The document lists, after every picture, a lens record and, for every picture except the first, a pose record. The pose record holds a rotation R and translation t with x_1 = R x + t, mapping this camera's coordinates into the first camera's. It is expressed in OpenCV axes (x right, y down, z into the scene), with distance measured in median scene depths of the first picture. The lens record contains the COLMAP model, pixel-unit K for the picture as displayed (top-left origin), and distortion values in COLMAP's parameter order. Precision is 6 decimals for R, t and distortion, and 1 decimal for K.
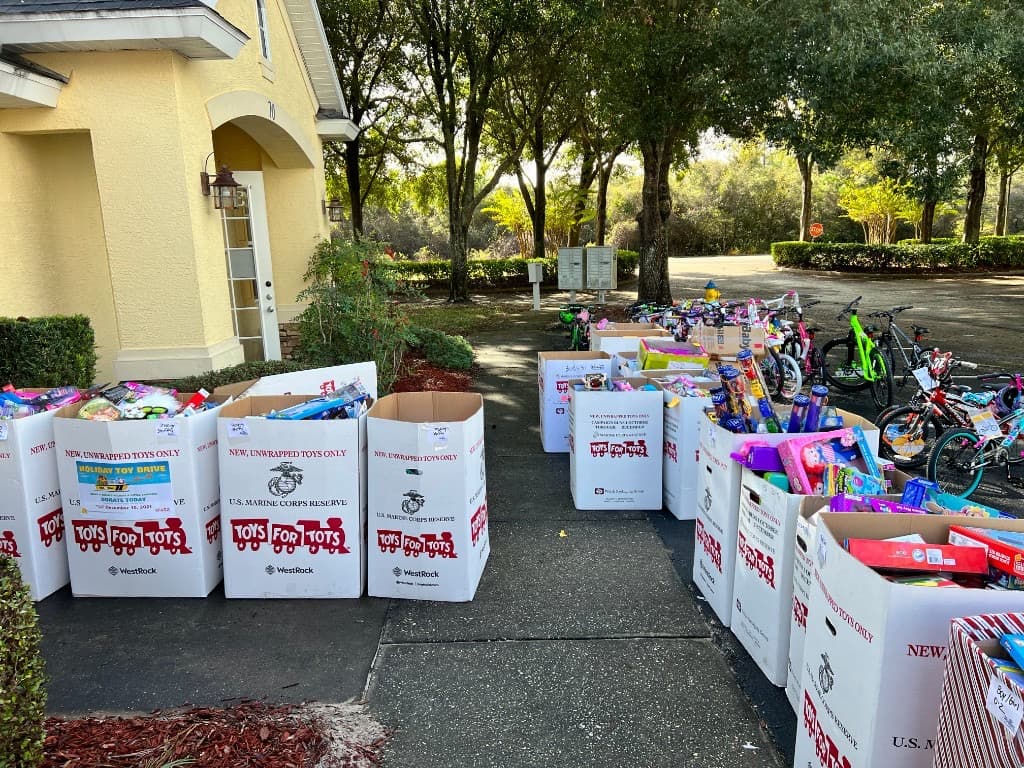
lens RADIAL K [[844.2, 0, 516.3], [0, 844.2, 390.0], [0, 0, 1]] dist [0.011584, -0.004302]
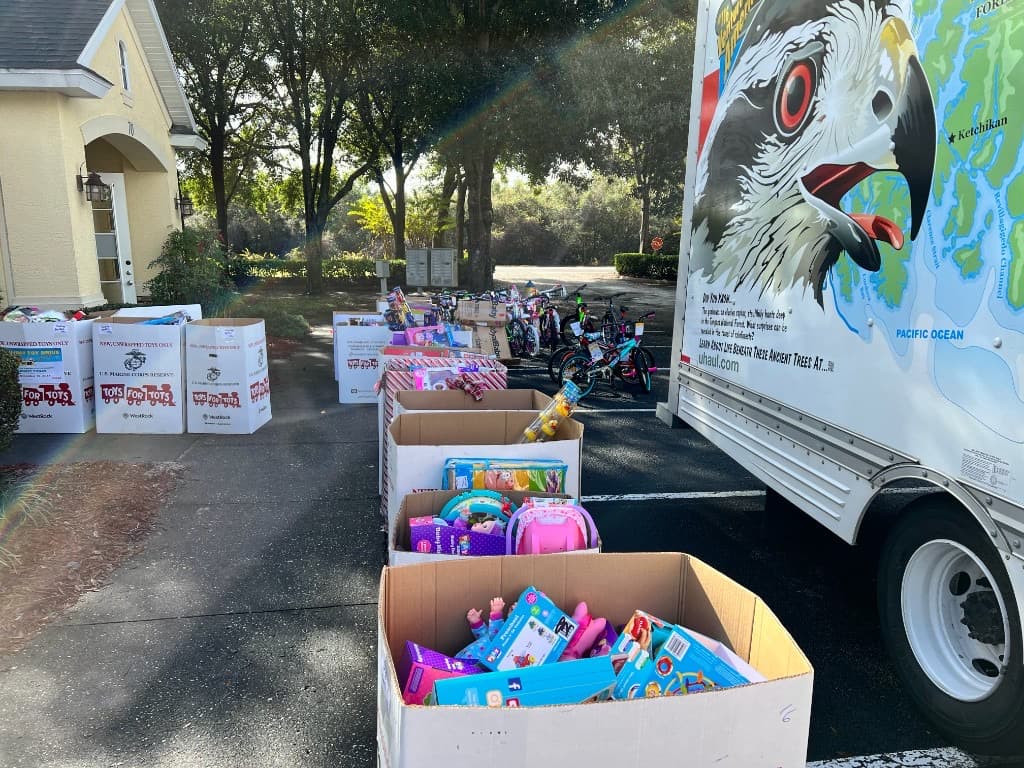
lens RADIAL K [[805.2, 0, 538.8], [0, 805.2, 388.5], [0, 0, 1]] dist [-0.004770, -0.003264]
pose [[0.983273, 0.001734, 0.182130, 0.089911], [-0.001376, 0.999997, -0.002092, 0.063826], [-0.182133, 0.001806, 0.983272, -0.287768]]
